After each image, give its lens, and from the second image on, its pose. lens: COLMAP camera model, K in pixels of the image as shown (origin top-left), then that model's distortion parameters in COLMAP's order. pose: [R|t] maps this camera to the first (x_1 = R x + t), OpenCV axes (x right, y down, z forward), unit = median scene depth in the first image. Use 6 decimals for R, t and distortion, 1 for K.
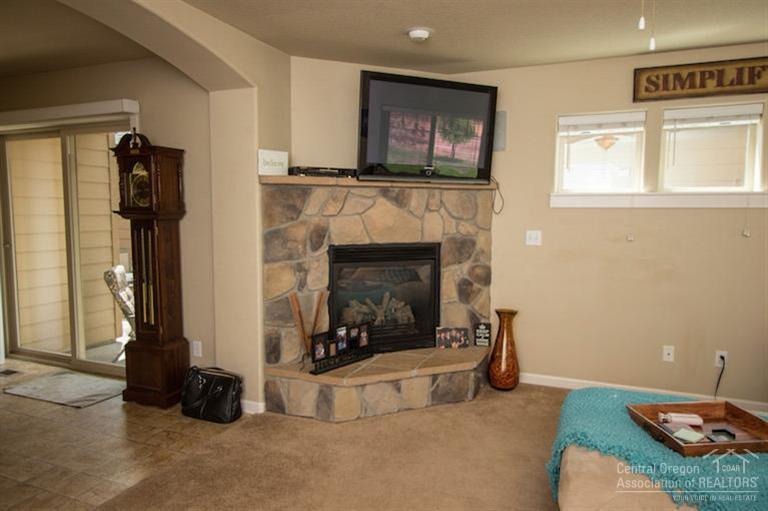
lens RADIAL K [[508.1, 0, 387.4], [0, 508.1, 251.8], [0, 0, 1]] dist [-0.003412, 0.009153]
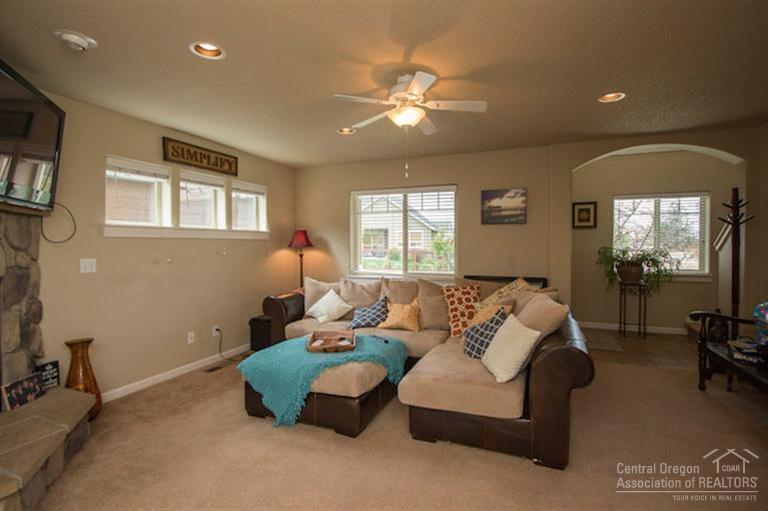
lens RADIAL K [[371.9, 0, 387.1], [0, 371.9, 251.8], [0, 0, 1]] dist [-0.008756, -0.001822]
pose [[-0.003398, -0.026344, 0.999647, -0.521009], [0.082486, 0.996239, 0.026534, -0.027986], [-0.996586, 0.082547, -0.001212, 0.426587]]
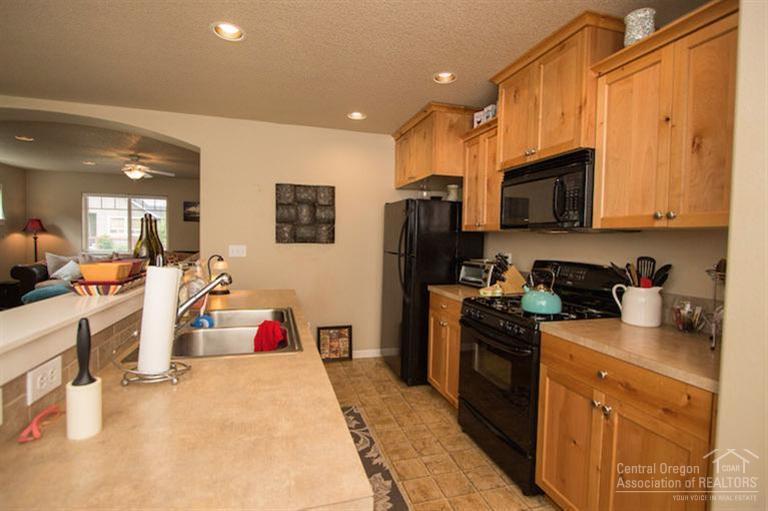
lens RADIAL K [[371.9, 0, 384.1], [0, 371.9, 252.5], [0, 0, 1]] dist [-0.008756, -0.001822]
pose [[-0.626919, -0.050605, 0.777439, -1.691168], [0.037335, 0.994790, 0.094860, -0.041442], [-0.778189, 0.088495, -0.621764, 0.549683]]
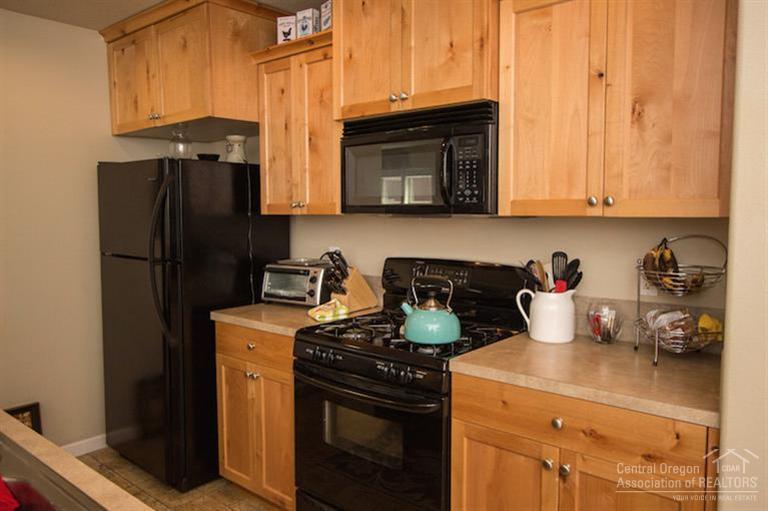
lens RADIAL K [[571.1, 0, 387.7], [0, 571.1, 255.4], [0, 0, 1]] dist [-0.007951, 0.000389]
pose [[-0.952661, -0.026416, 0.302885, -1.532967], [0.022651, 0.987283, 0.157350, -0.068297], [-0.303190, 0.156762, -0.939948, 0.570750]]
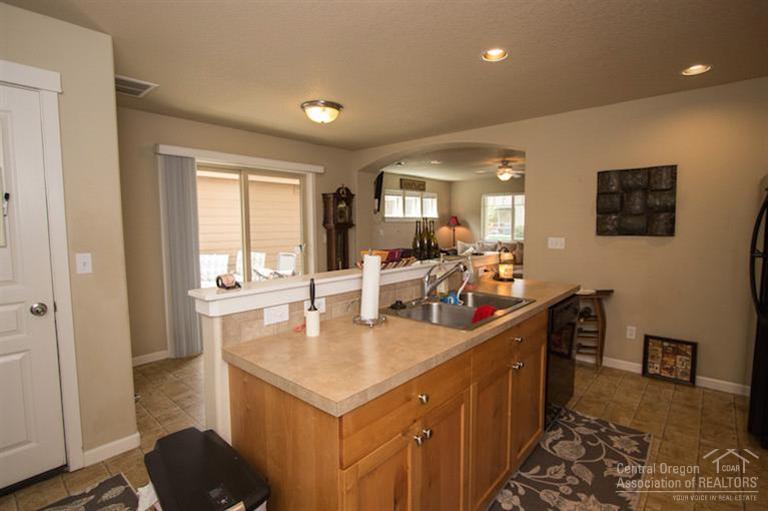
lens RADIAL K [[371.9, 0, 384.6], [0, 371.9, 251.1], [0, 0, 1]] dist [-0.008756, -0.001822]
pose [[0.333066, -0.079912, 0.939511, -1.800033], [0.083845, 0.994965, 0.054905, -0.040081], [-0.939168, 0.060487, 0.338089, 0.328280]]
